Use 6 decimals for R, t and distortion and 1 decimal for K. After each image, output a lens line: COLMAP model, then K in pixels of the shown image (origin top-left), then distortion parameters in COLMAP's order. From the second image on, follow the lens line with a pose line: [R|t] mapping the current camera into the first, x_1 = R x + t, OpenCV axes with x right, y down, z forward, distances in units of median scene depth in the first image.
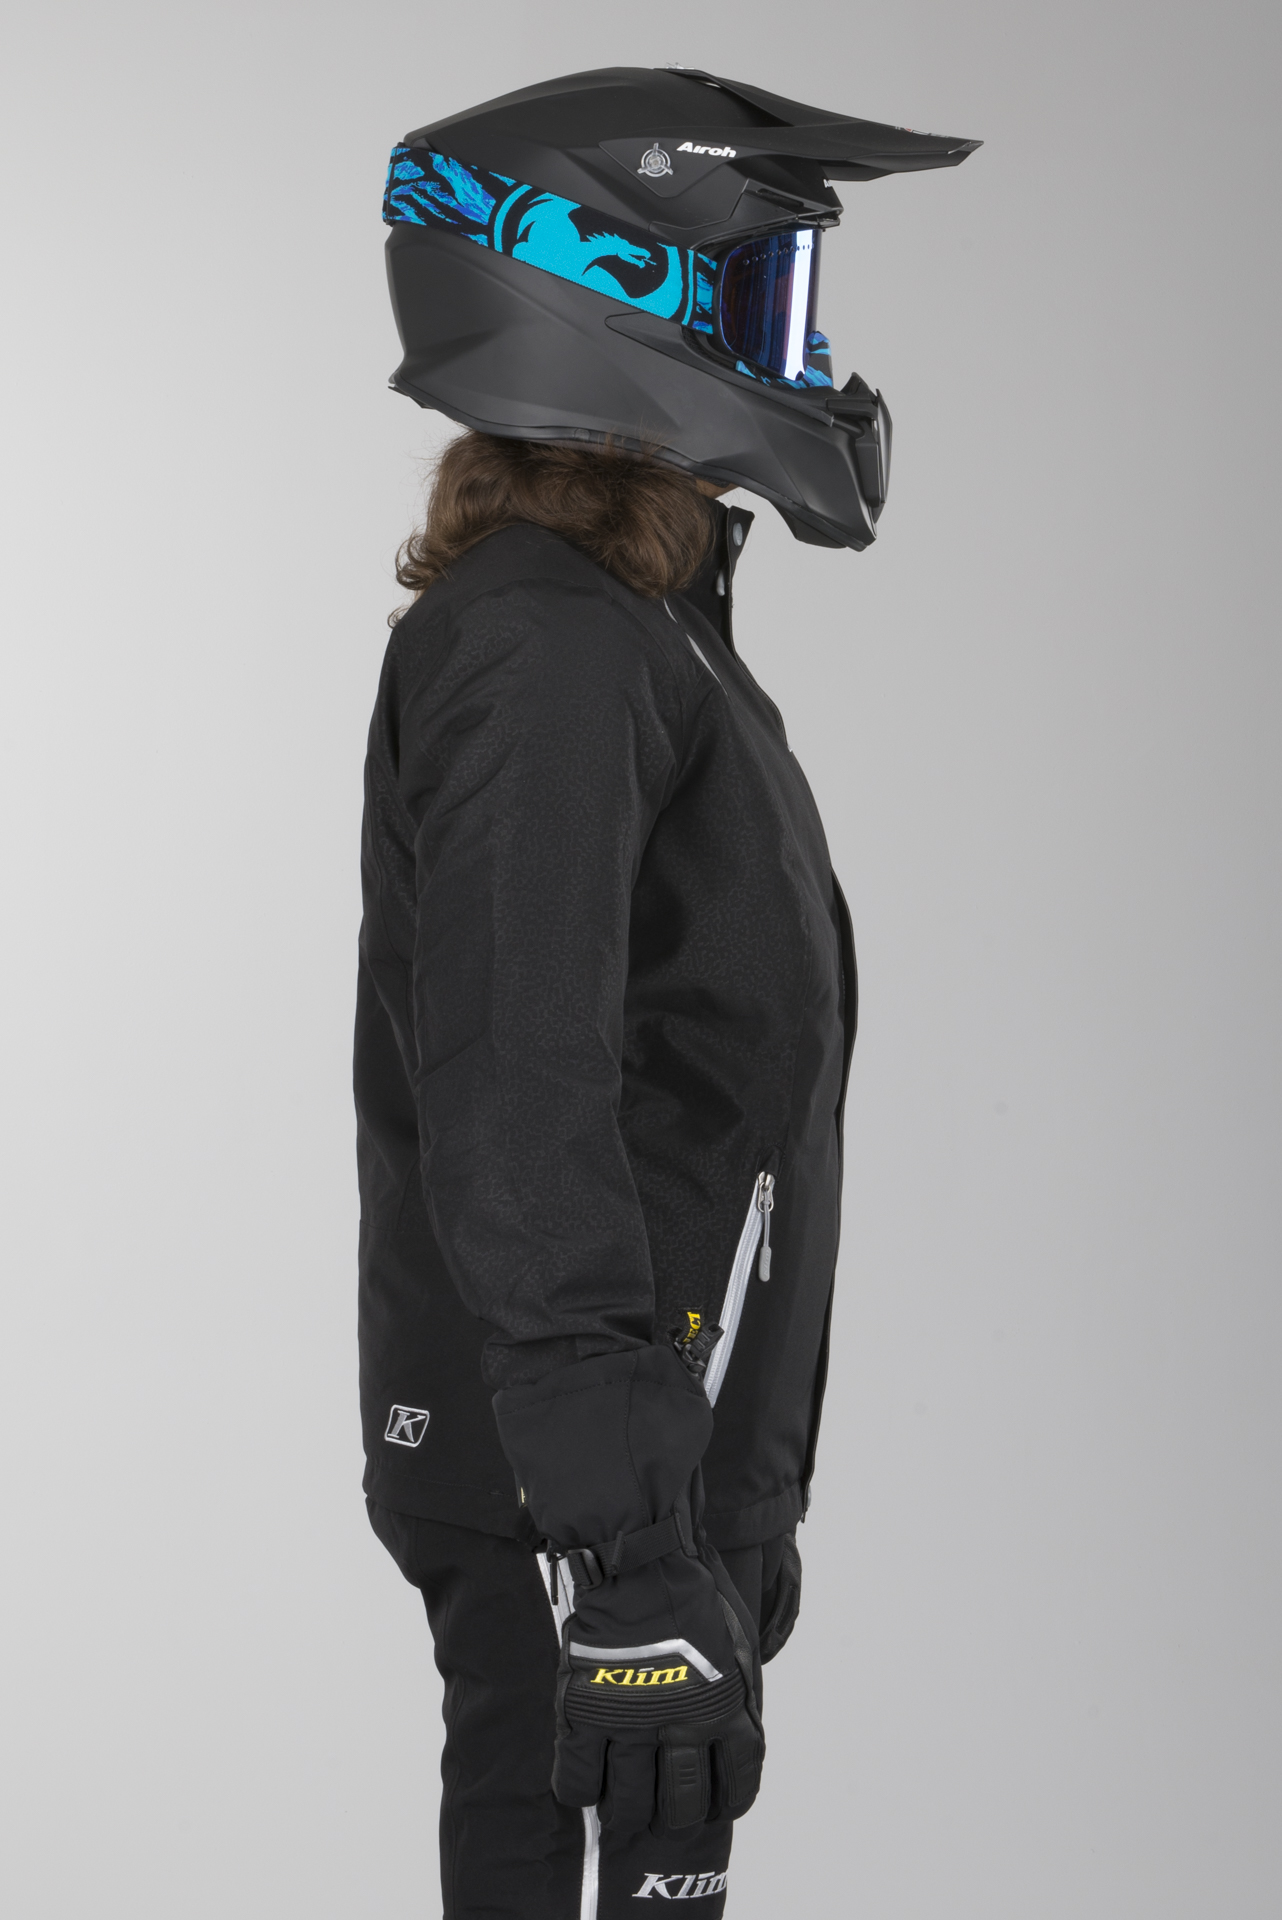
lens RADIAL K [[2695.4, 0, 655.7], [0, 2695.4, 969.3], [0, 0, 1]] dist [0.110435, 0.000000]
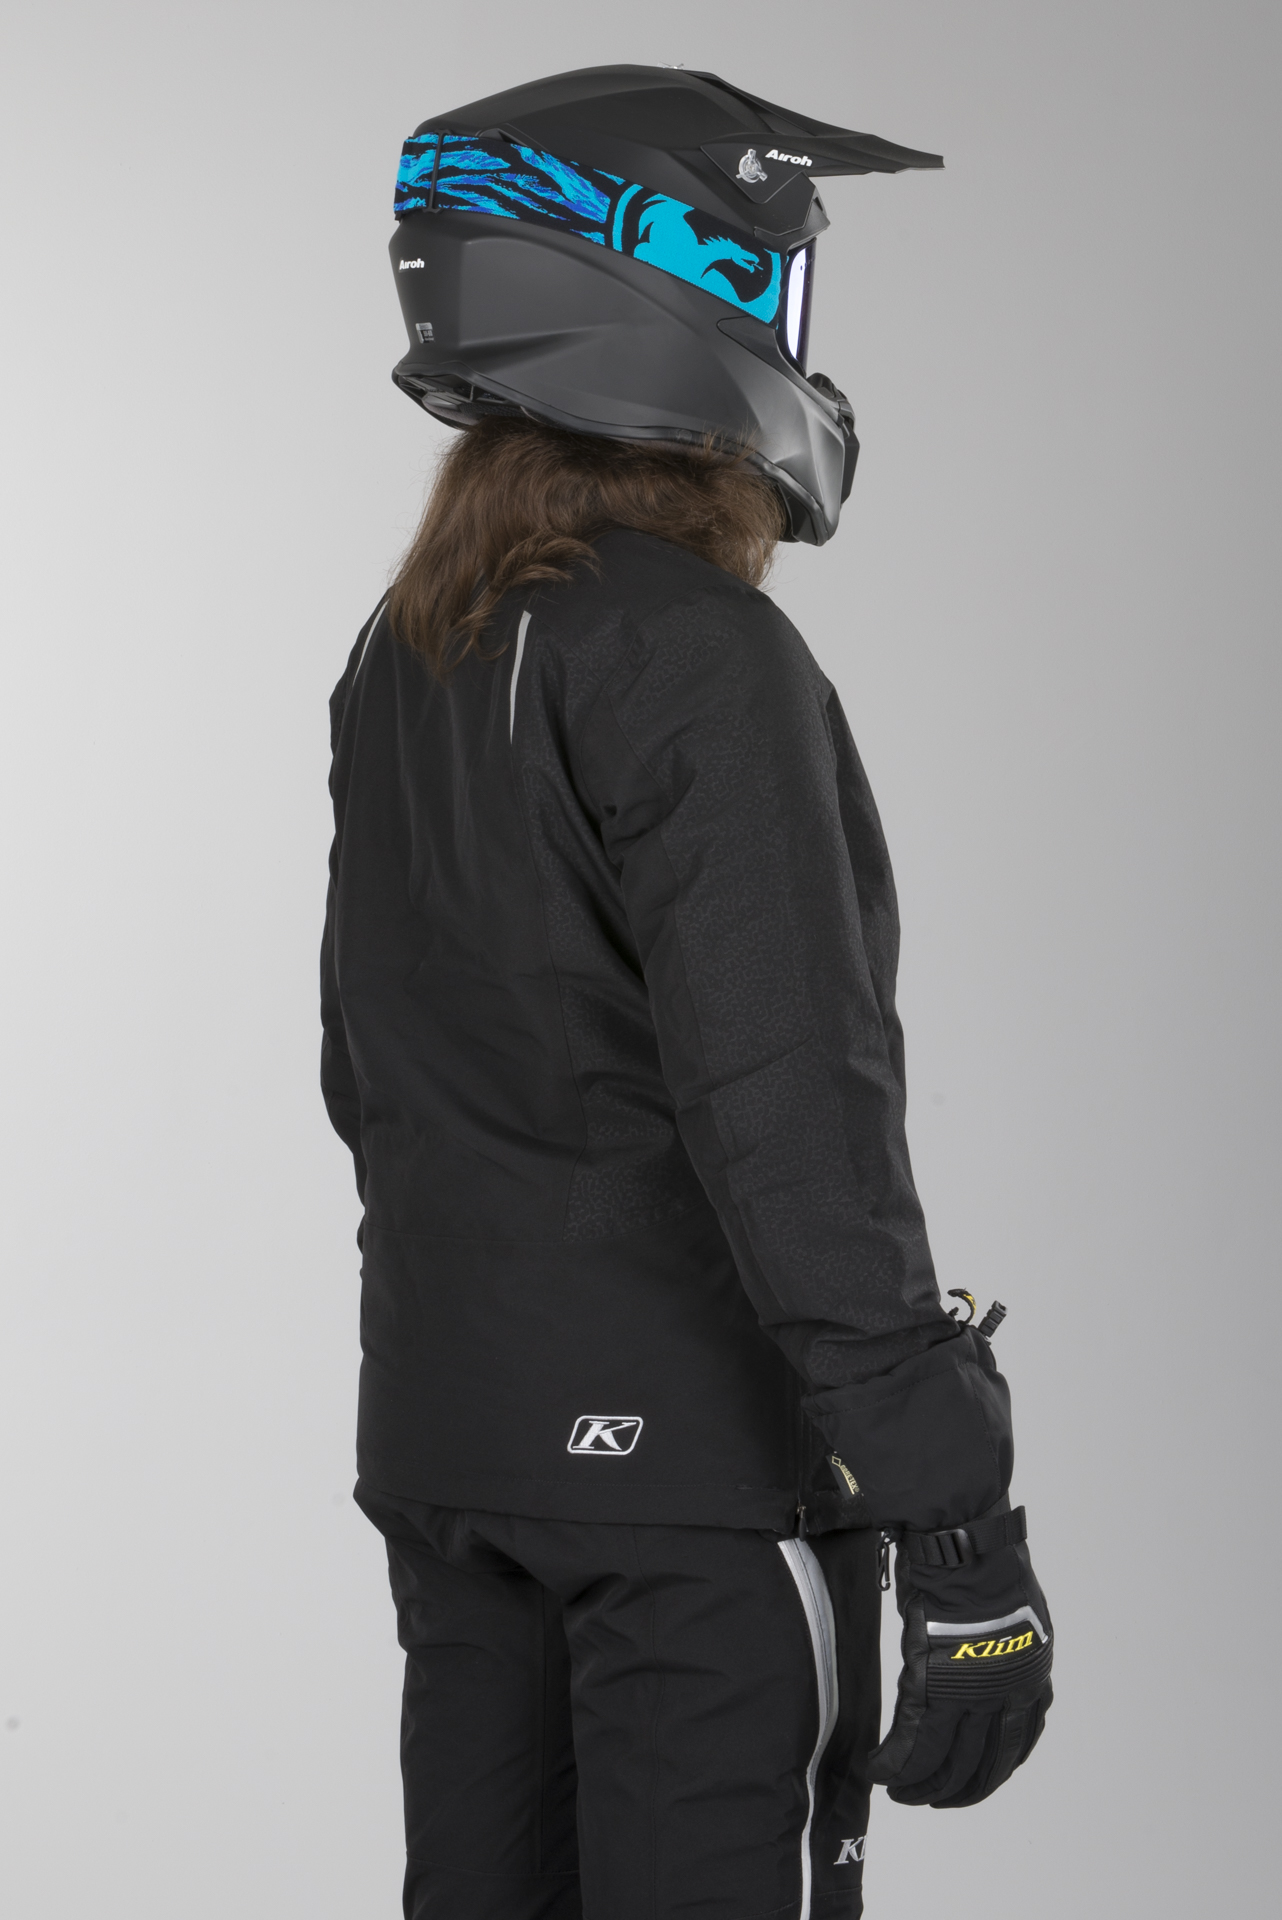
lens RADIAL K [[2695.4, 0, 633.5], [0, 2695.4, 960.8], [0, 0, 1]] dist [0.110435, 0.000000]
pose [[0.932938, -0.053016, 0.356112, -0.419161], [0.046590, 0.998560, 0.026606, -0.030757], [-0.357010, -0.008230, 0.934064, 0.067006]]
